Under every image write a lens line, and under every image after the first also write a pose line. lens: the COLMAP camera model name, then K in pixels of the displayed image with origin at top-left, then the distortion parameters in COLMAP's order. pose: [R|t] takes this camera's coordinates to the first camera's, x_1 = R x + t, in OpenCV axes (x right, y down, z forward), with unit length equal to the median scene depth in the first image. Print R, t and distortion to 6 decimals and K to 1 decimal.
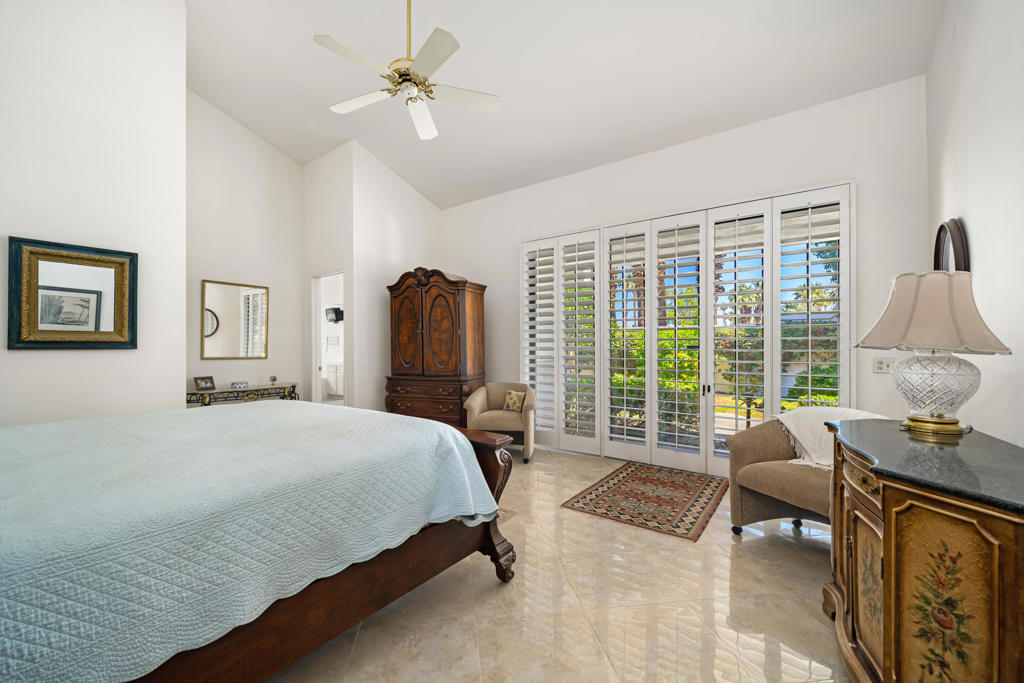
lens RADIAL K [[414.5, 0, 510.5], [0, 414.5, 344.4], [0, 0, 1]] dist [-0.000472, -0.000234]
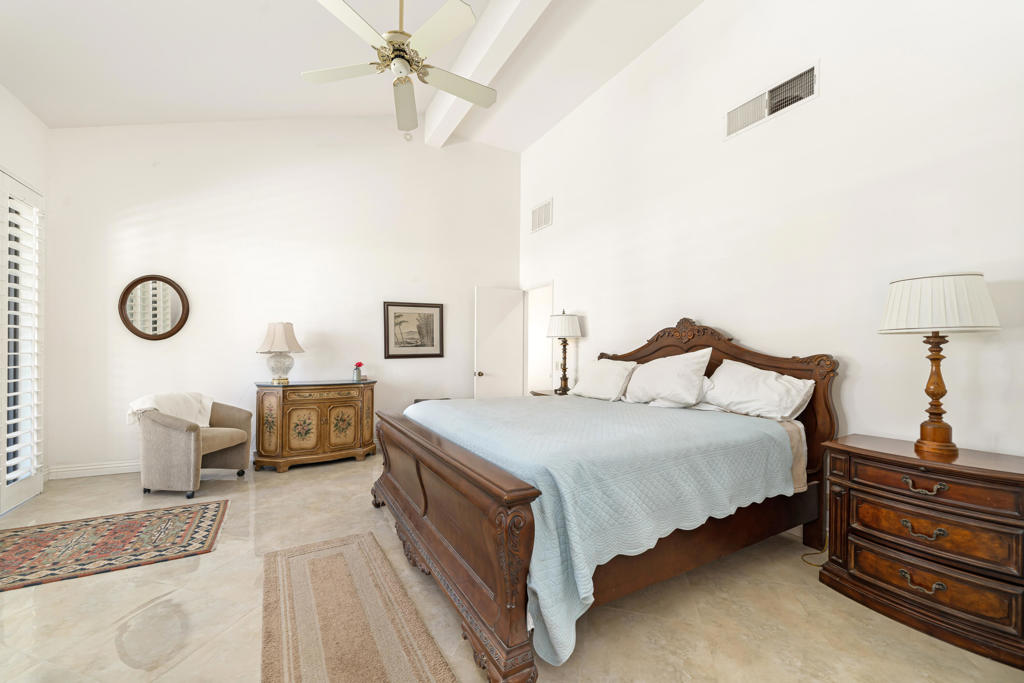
lens RADIAL K [[393.7, 0, 510.9], [0, 393.7, 348.4], [0, 0, 1]] dist [-0.001597, -0.000118]
pose [[-0.916548, -0.003342, 0.399911, -0.735073], [-0.008761, 0.999893, -0.011721, 0.003032], [-0.399829, -0.014247, -0.916479, 1.515688]]
